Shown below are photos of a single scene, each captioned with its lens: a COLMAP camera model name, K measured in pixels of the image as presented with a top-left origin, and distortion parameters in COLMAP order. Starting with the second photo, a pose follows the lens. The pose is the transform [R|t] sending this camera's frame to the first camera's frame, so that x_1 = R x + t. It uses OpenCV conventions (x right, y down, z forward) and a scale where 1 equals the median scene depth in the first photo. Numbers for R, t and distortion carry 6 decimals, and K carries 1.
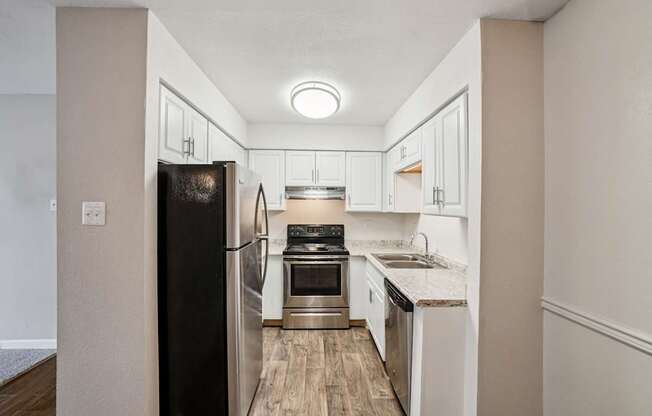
lens RADIAL K [[312.7, 0, 326.0], [0, 312.7, 208.0], [0, 0, 1]] dist [0.000514, -0.000011]
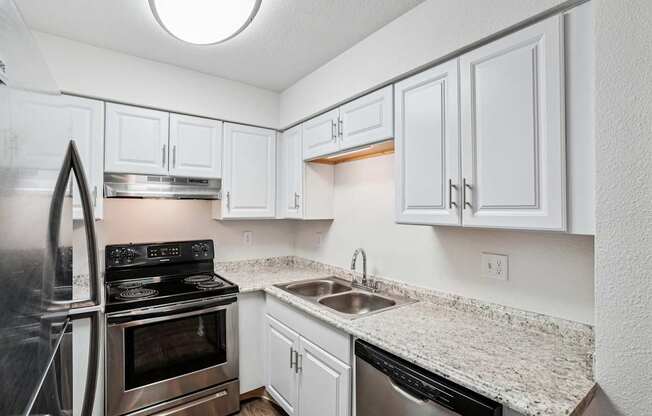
lens RADIAL K [[303.1, 0, 326.0], [0, 303.1, 208.0], [0, 0, 1]] dist [-0.035109, 0.000399]
pose [[0.822717, -0.005081, 0.568428, -0.108718], [0.007788, 0.999967, -0.002333, -0.007709], [-0.568397, 0.006346, 0.822730, 0.399482]]
